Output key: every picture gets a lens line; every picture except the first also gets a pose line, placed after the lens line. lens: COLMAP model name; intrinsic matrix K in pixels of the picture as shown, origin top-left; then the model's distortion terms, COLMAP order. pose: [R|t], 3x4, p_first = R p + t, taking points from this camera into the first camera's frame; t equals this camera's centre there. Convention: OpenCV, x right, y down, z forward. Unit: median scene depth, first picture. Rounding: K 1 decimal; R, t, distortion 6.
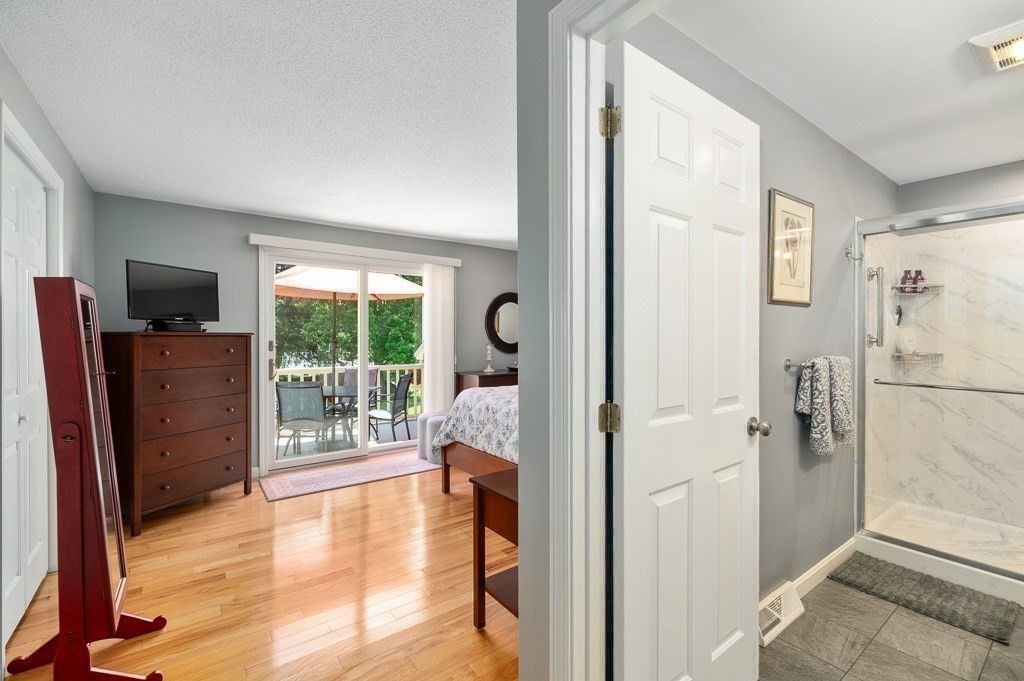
lens RADIAL K [[451.2, 0, 514.1], [0, 451.2, 340.3], [0, 0, 1]] dist [0.001240, -0.000002]
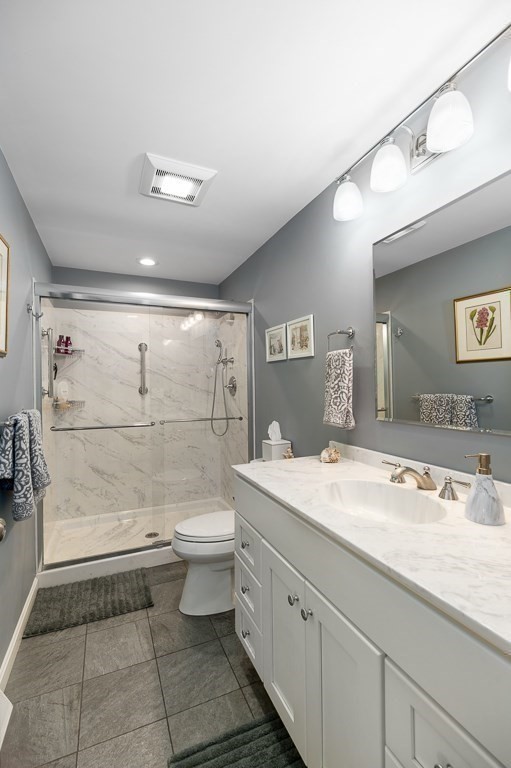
lens RADIAL K [[338.4, 0, 256.5], [0, 338.4, 386.9], [0, 0, 1]] dist [0.001240, -0.000002]
pose [[0.227409, -0.007527, 0.973770, 0.108188], [0.016846, 0.999851, 0.003794, -0.009329], [-0.973654, 0.015541, 0.227501, 0.348297]]
